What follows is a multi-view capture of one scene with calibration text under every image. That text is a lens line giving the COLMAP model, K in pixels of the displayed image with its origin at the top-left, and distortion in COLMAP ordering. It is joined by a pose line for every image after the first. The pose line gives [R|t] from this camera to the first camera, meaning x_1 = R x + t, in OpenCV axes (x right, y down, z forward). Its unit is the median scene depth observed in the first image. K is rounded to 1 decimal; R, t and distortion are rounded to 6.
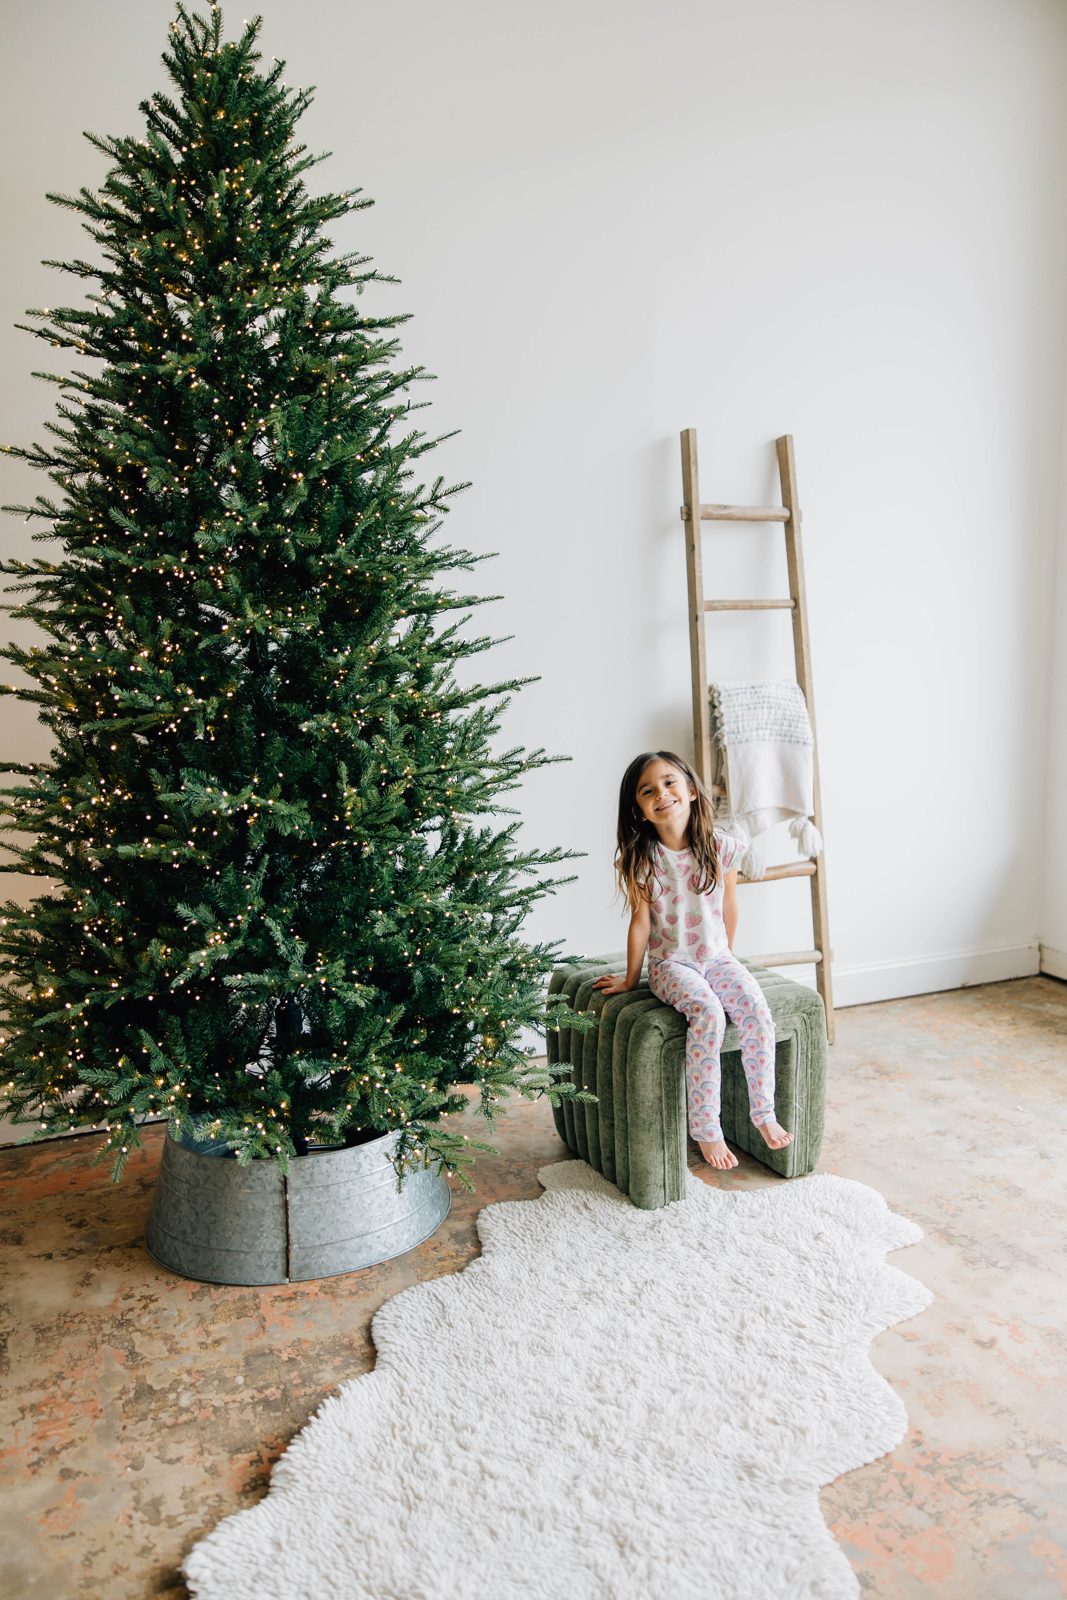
lens RADIAL K [[1223.8, 0, 532.3], [0, 1223.8, 791.0], [0, 0, 1]] dist [0.019343, -0.015835]
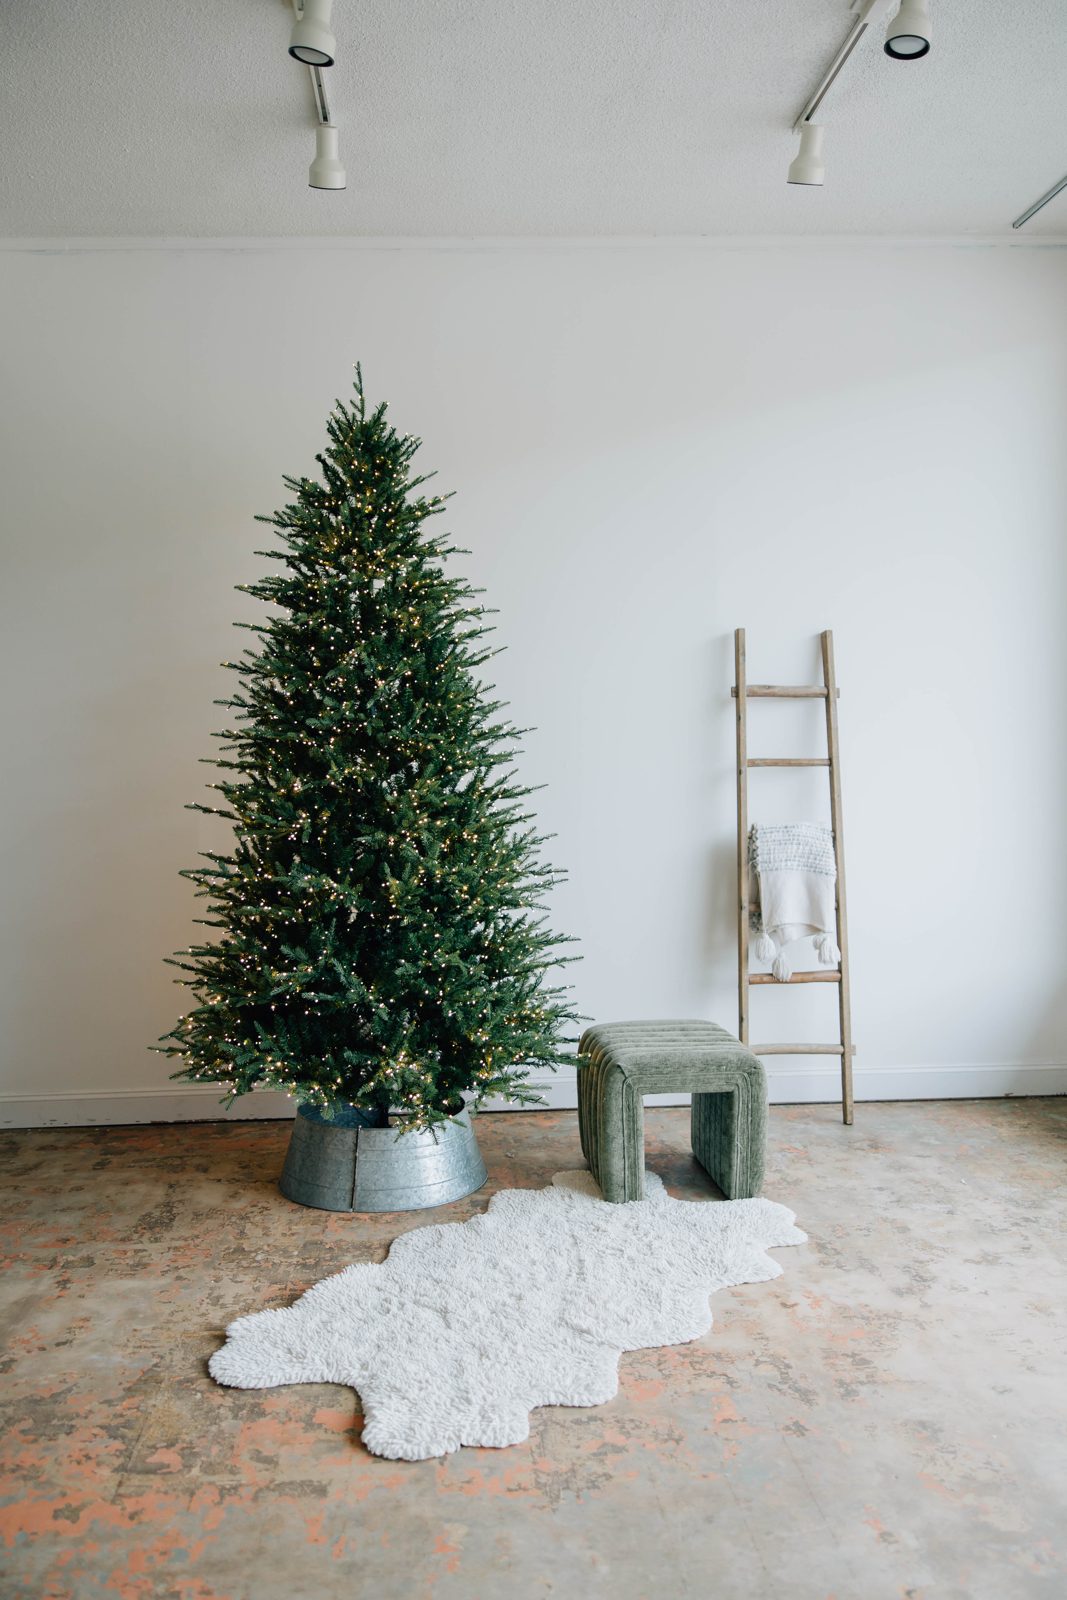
lens RADIAL K [[1223.8, 0, 535.5], [0, 1223.8, 805.0], [0, 0, 1]] dist [0.019343, -0.015835]
pose [[0.955823, 0.031635, -0.292237, 0.429603], [-0.059257, 0.994518, -0.086158, 0.023520], [0.287909, 0.099669, 0.952457, -0.400473]]
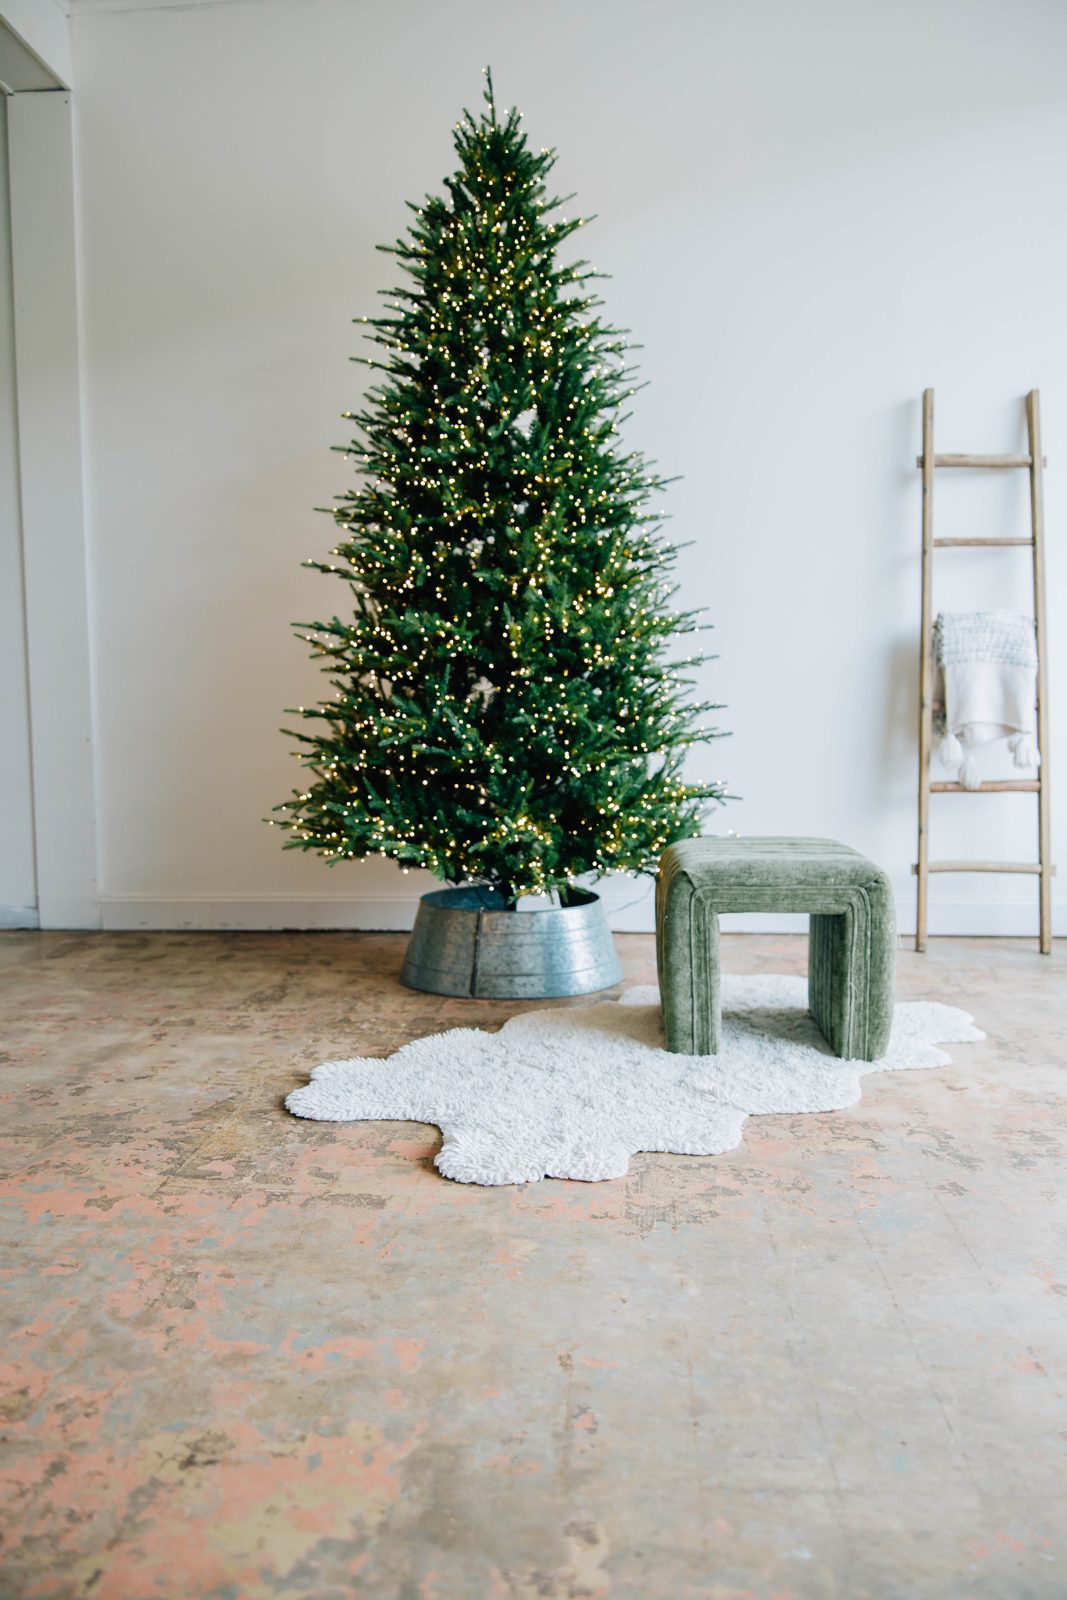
lens RADIAL K [[1223.8, 0, 548.0], [0, 1223.8, 792.7], [0, 0, 1]] dist [0.019343, -0.015835]
pose [[0.899173, 0.051329, -0.434572, 0.456189], [-0.081227, 0.995416, -0.050496, 0.231550], [0.429988, 0.080703, 0.899221, -0.209560]]
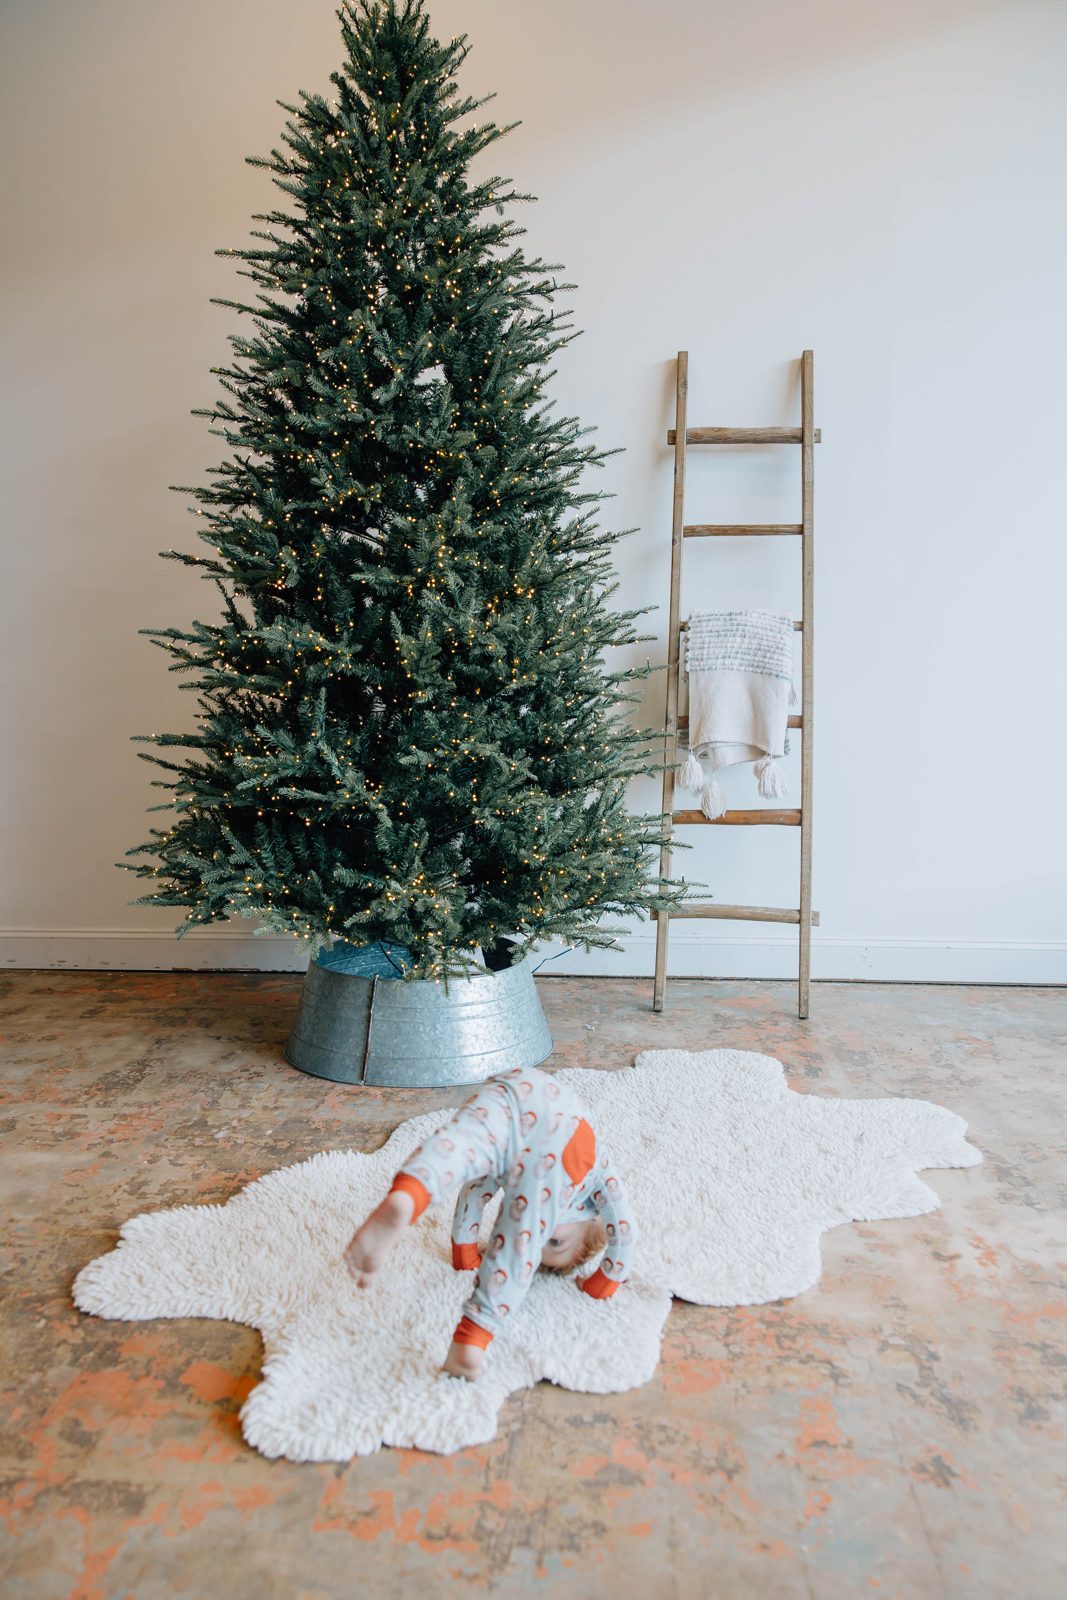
lens RADIAL K [[1223.8, 0, 548.3], [0, 1223.8, 792.7], [0, 0, 1]] dist [0.019343, -0.015835]
pose [[0.900288, 0.072595, -0.429199, 0.418697], [-0.083875, 0.996449, -0.007395, 0.123422], [0.427138, 0.042657, 0.903180, 0.035843]]
